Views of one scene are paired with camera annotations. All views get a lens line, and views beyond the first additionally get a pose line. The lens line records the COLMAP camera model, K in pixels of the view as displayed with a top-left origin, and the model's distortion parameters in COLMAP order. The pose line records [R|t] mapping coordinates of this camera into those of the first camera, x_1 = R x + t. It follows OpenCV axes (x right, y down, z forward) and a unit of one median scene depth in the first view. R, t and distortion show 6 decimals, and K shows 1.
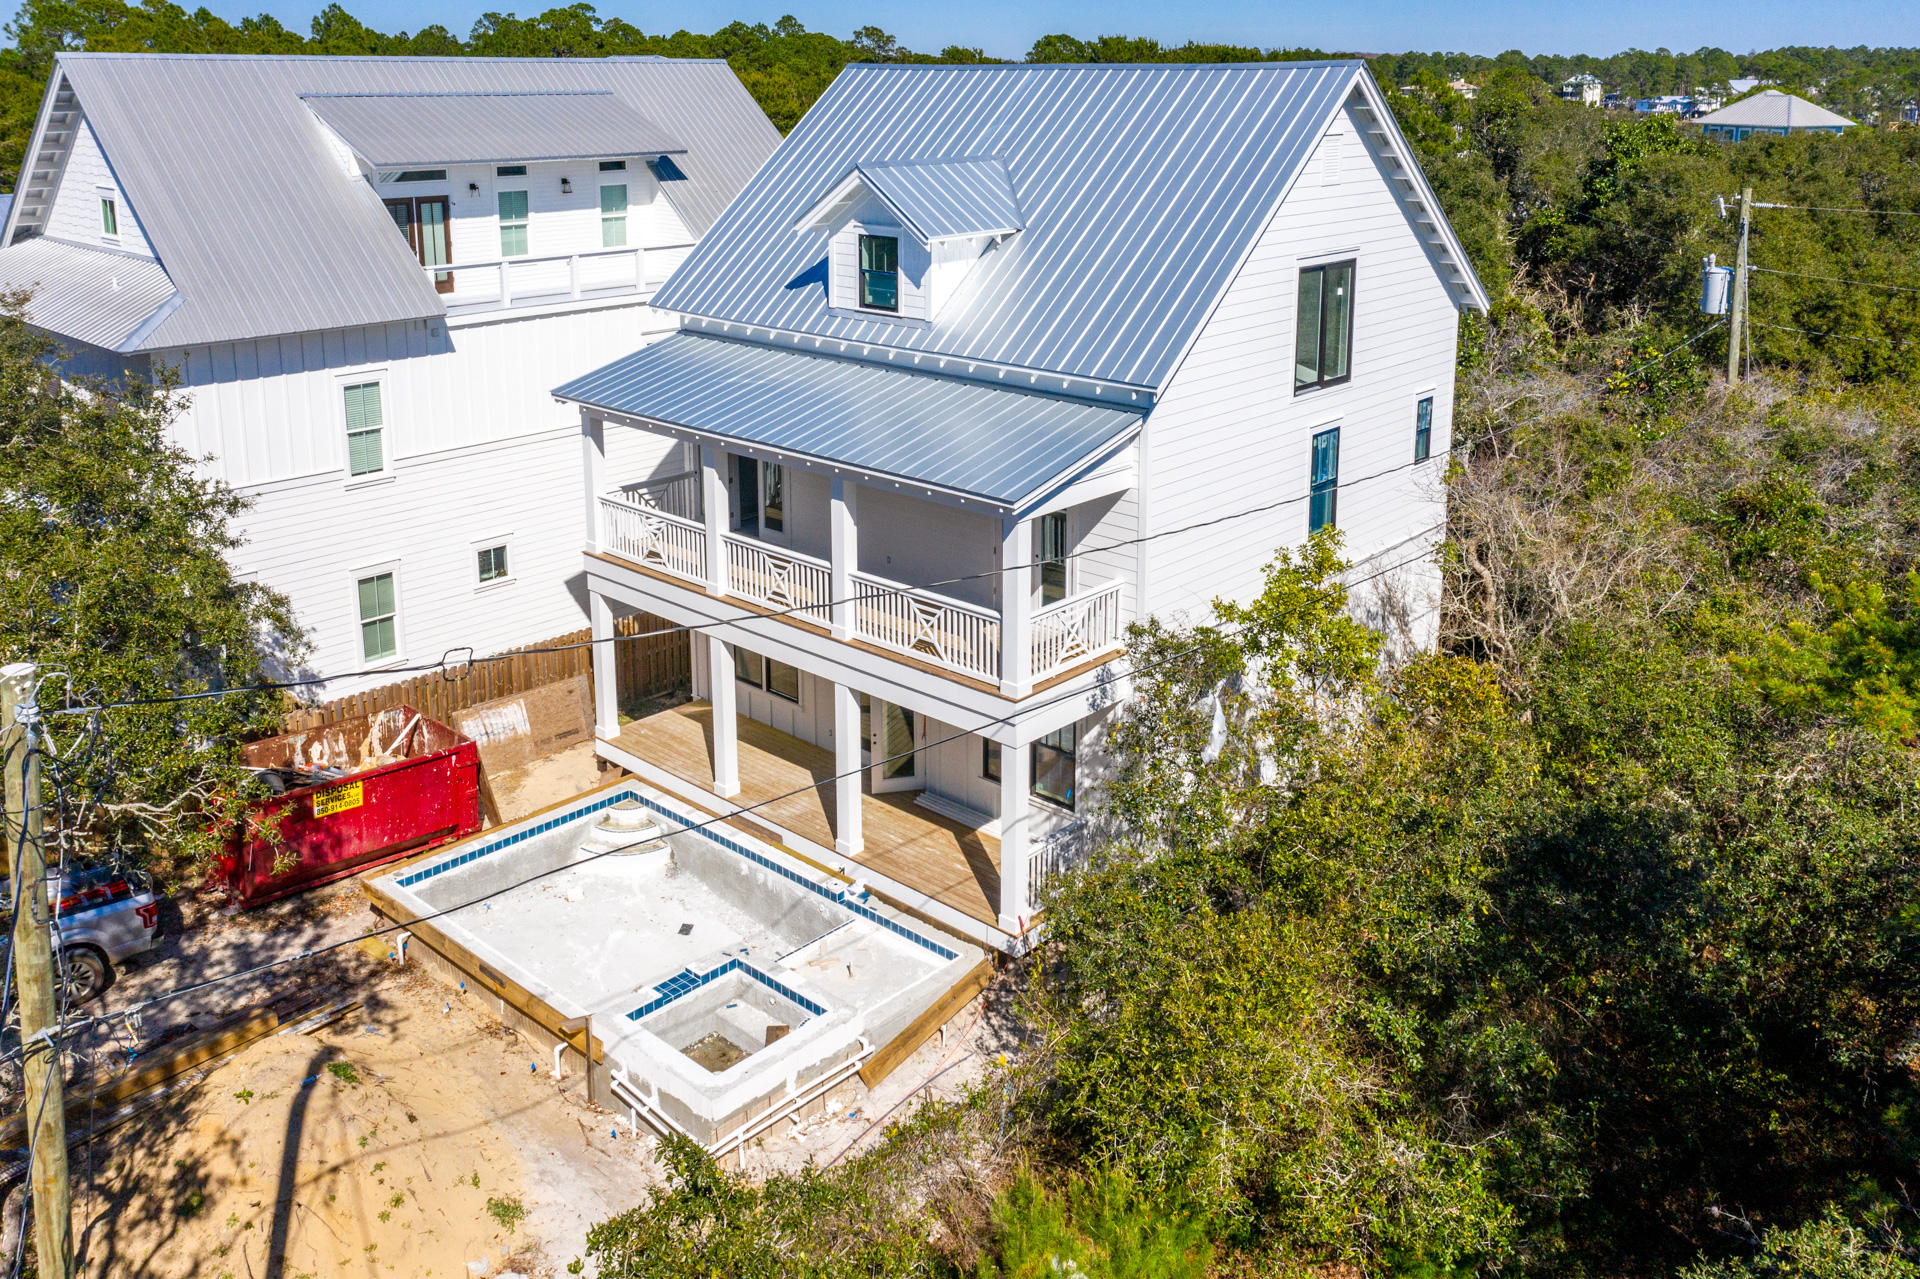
lens RADIAL K [[1561.7, 0, 965.4], [0, 1561.7, 648.1], [0, 0, 1]] dist [0.004792, -0.019447]
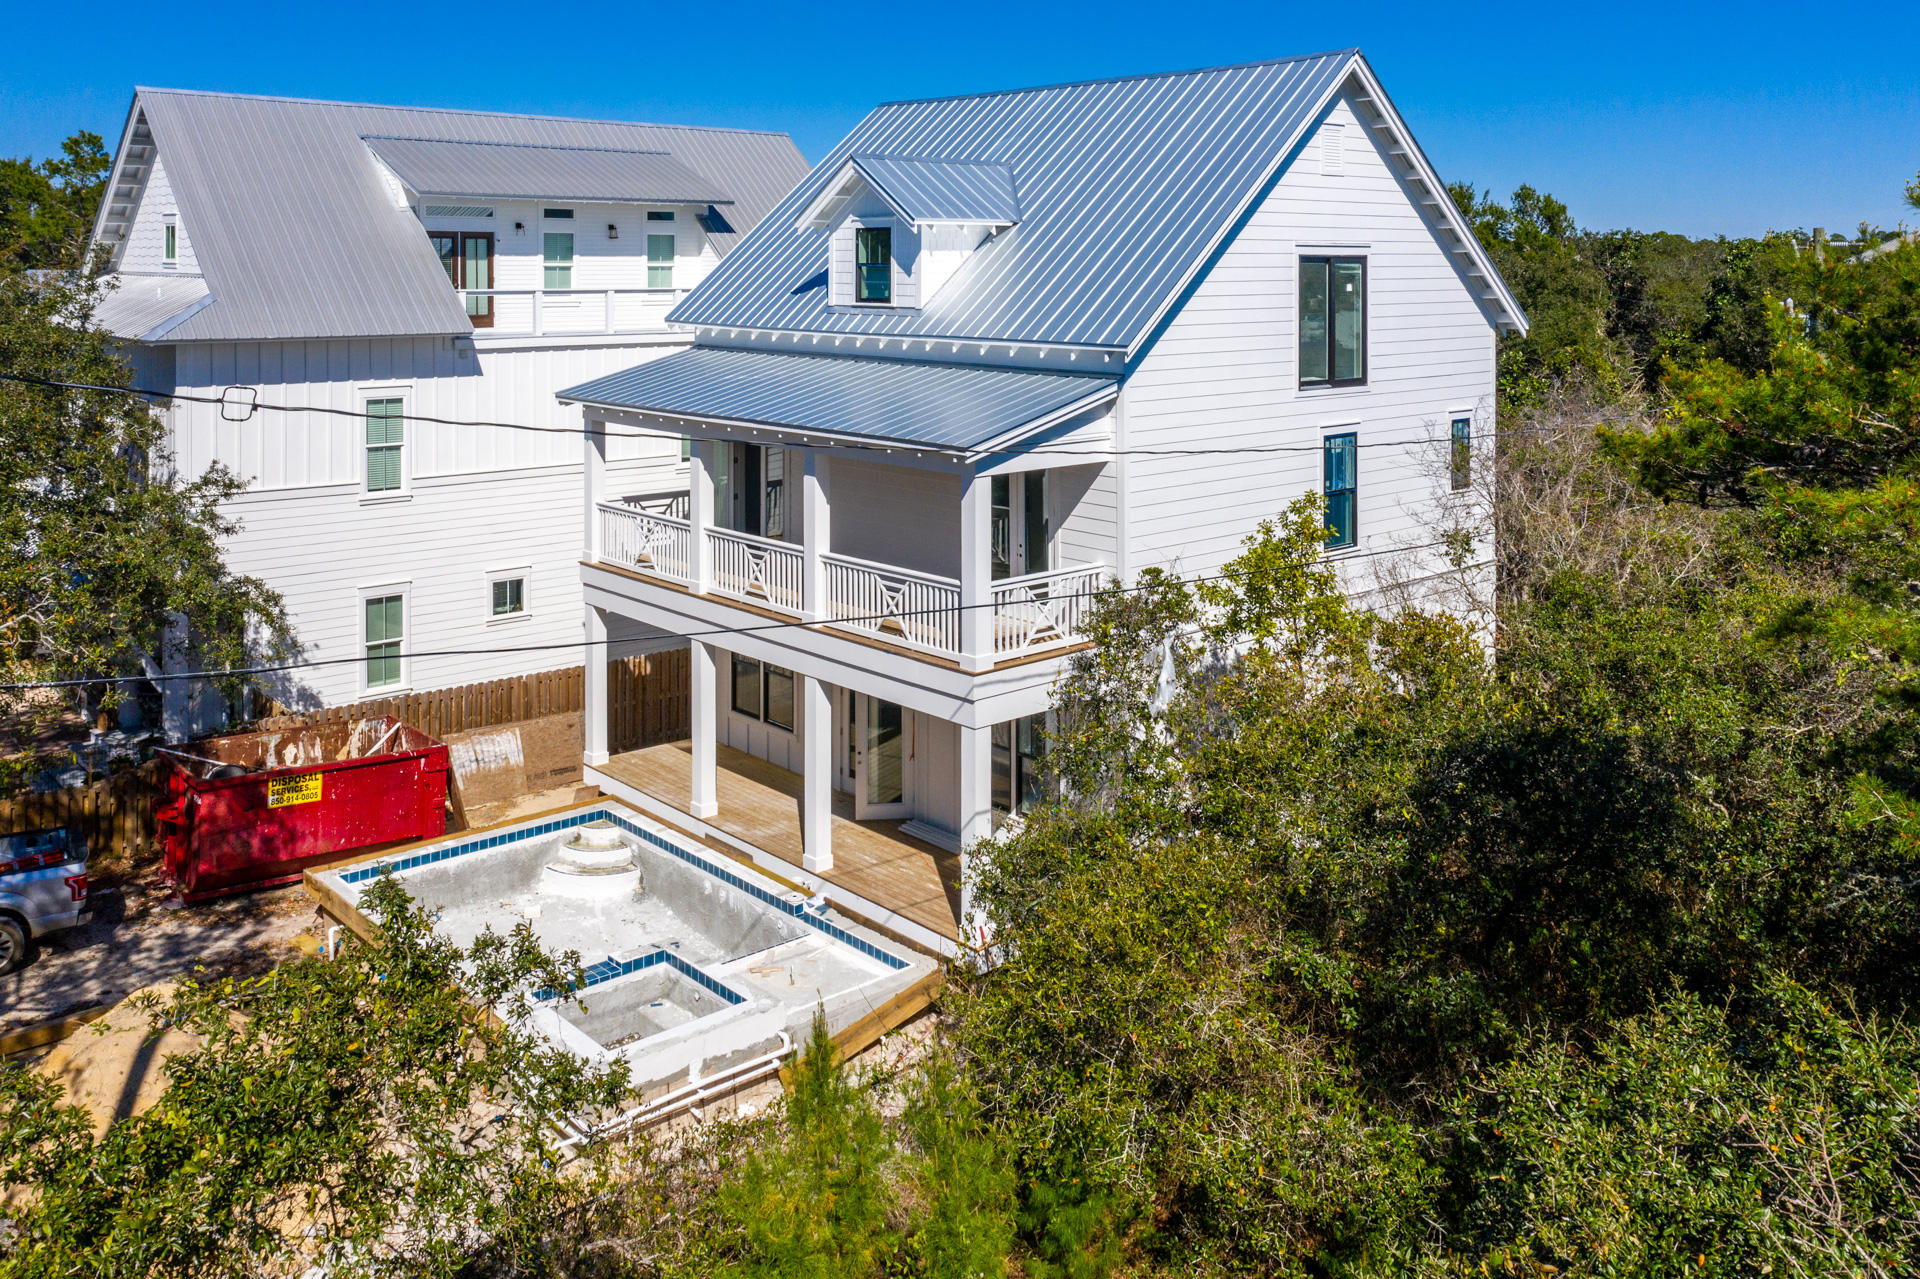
lens RADIAL K [[1632.1, 0, 956.3], [0, 1632.1, 530.8], [0, 0, 1]] dist [-0.002180, -0.007114]
pose [[0.994904, 0.021460, -0.098517, 0.099457], [-0.040121, 0.980662, -0.191551, 0.117485], [0.092501, 0.194528, 0.976526, 0.027554]]
